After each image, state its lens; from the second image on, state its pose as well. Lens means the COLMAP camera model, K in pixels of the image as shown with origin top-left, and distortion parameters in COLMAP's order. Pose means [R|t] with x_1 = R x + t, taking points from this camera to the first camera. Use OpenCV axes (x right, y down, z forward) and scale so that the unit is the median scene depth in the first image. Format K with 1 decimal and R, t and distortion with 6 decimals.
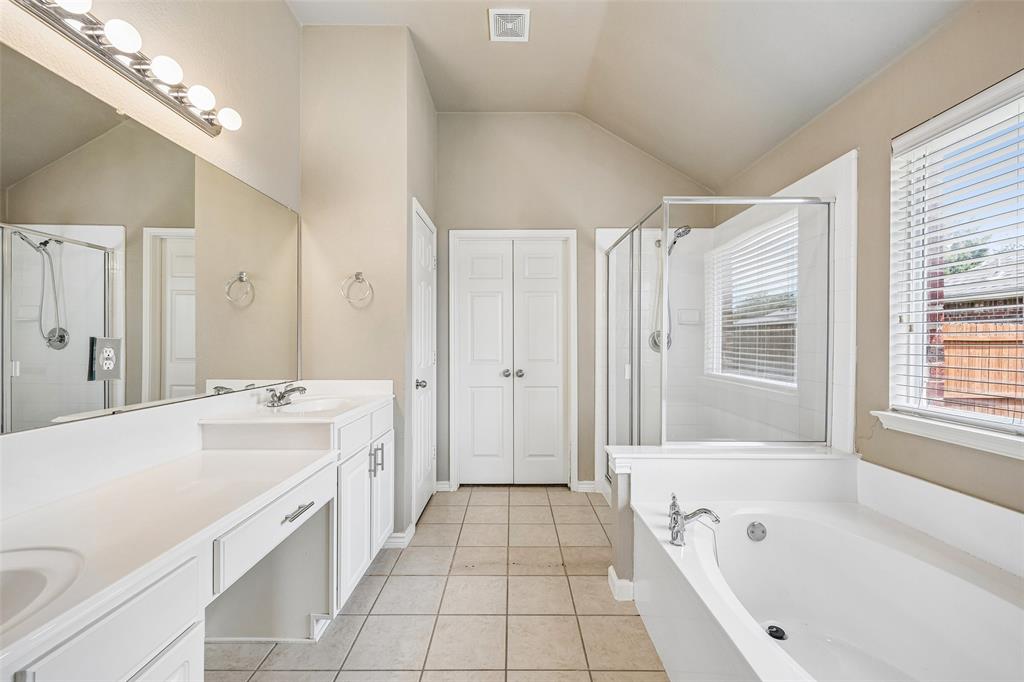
lens RADIAL K [[421.1, 0, 512.0], [0, 421.1, 341.0], [0, 0, 1]] dist [0.000486, 0.000119]
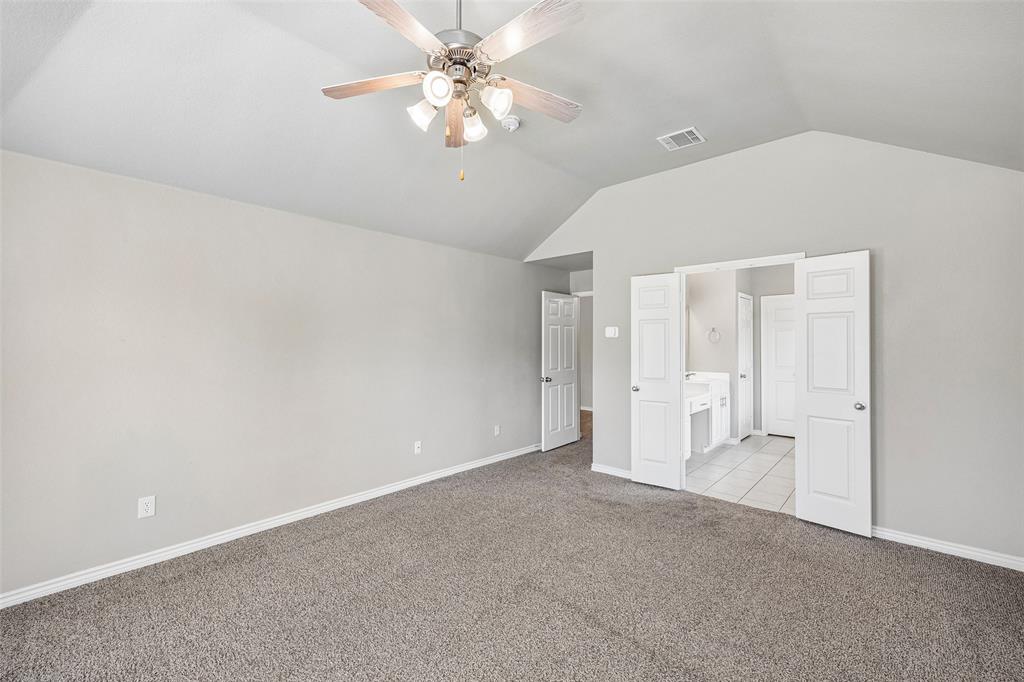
lens RADIAL K [[421.1, 0, 512.0], [0, 421.1, 341.0], [0, 0, 1]] dist [0.000486, 0.000119]
pose [[0.741810, -0.004223, -0.670597, 0.307277], [0.000109, 0.999981, -0.006178, -0.056201], [0.670610, 0.004510, 0.741796, -1.213369]]
